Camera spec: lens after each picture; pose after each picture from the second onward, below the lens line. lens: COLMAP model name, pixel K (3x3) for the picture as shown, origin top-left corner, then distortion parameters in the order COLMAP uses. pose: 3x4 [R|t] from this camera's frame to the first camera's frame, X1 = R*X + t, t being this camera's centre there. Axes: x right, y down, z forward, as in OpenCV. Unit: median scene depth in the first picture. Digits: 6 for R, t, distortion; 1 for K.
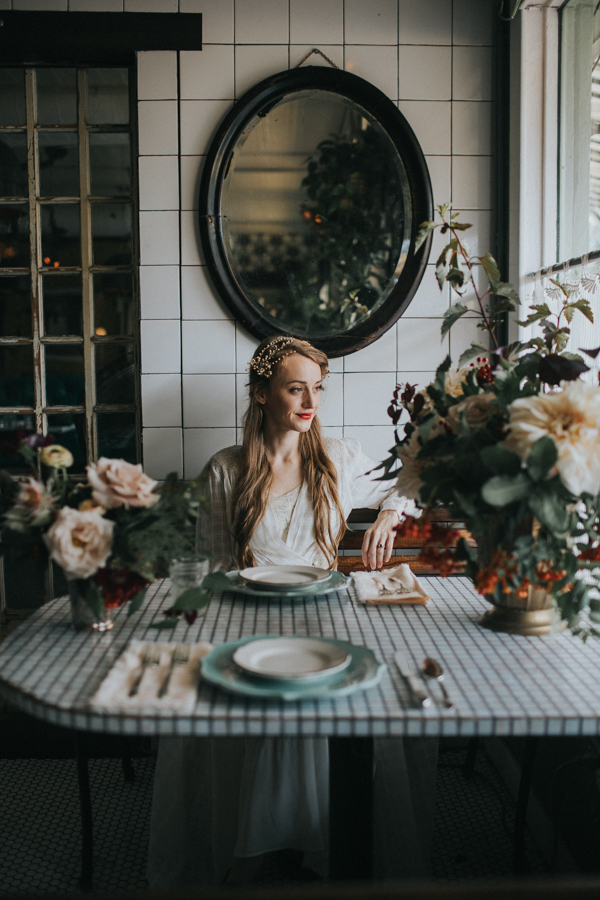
lens RADIAL K [[917.3, 0, 305.2], [0, 917.3, 447.5], [0, 0, 1]] dist [-0.091254, 0.142577]
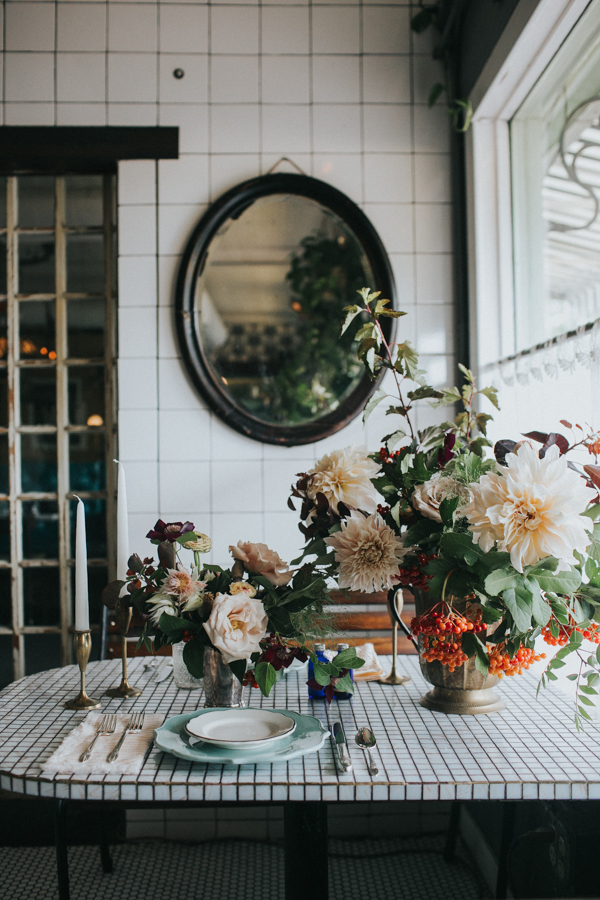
lens RADIAL K [[917.3, 0, 305.2], [0, 917.3, 447.5], [0, 0, 1]] dist [-0.091254, 0.142577]
pose [[0.999974, -0.005922, 0.004098, 0.029493], [0.006286, 0.995426, -0.095334, 0.004050], [-0.003515, 0.095357, 0.995437, -0.038282]]
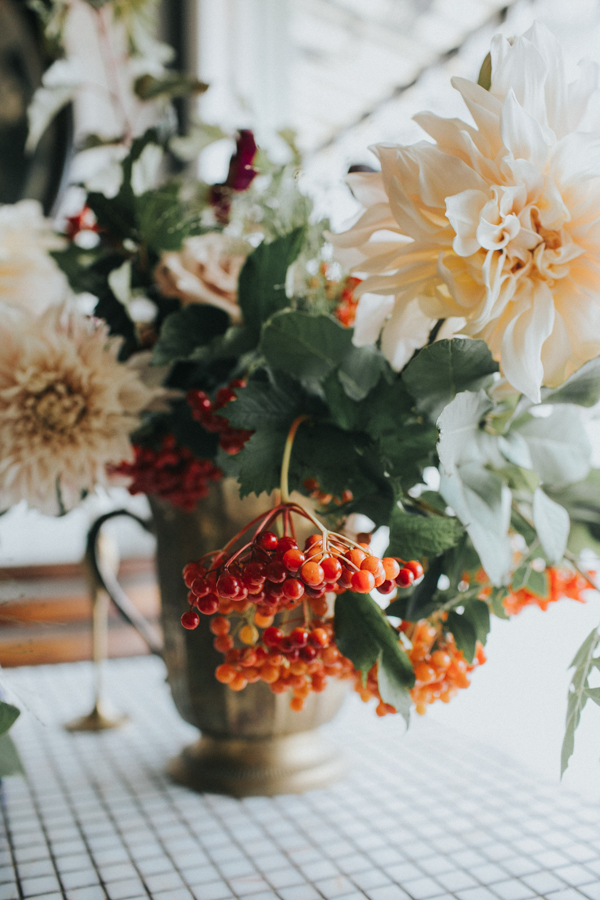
lens RADIAL K [[917.3, 0, 305.2], [0, 917.3, 447.5], [0, 0, 1]] dist [-0.091254, 0.142577]
pose [[0.931809, -0.011724, 0.362759, 0.050083], [0.044531, 0.995620, -0.082208, 0.044738], [-0.360206, 0.092756, 0.928250, 0.316941]]
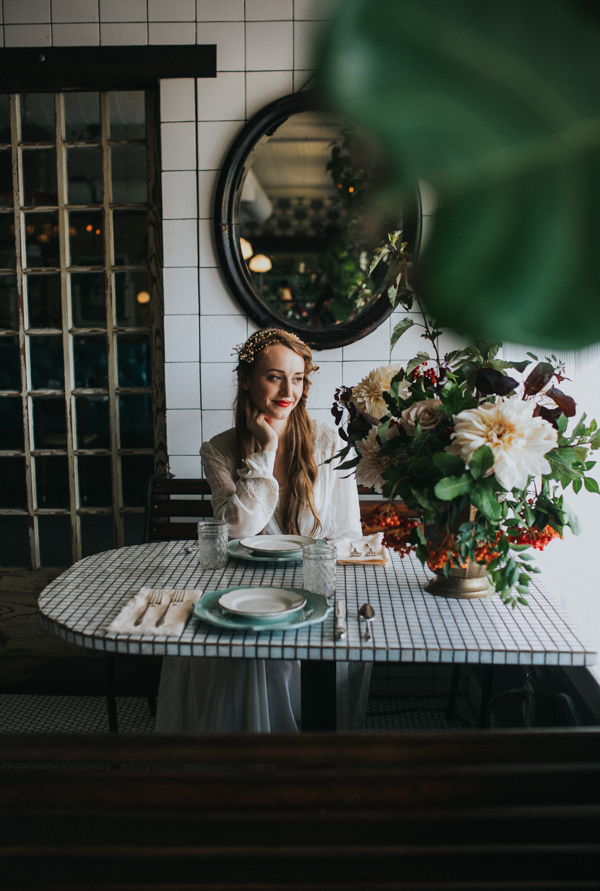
lens RADIAL K [[921.3, 0, 300.0], [0, 921.3, 445.5], [0, 0, 1]] dist [-0.054817, 0.012333]
pose [[0.998591, 0.007432, -0.052547, 0.054641], [-0.005387, 0.999226, 0.038959, -0.024065], [0.052796, -0.038621, 0.997858, -0.154459]]
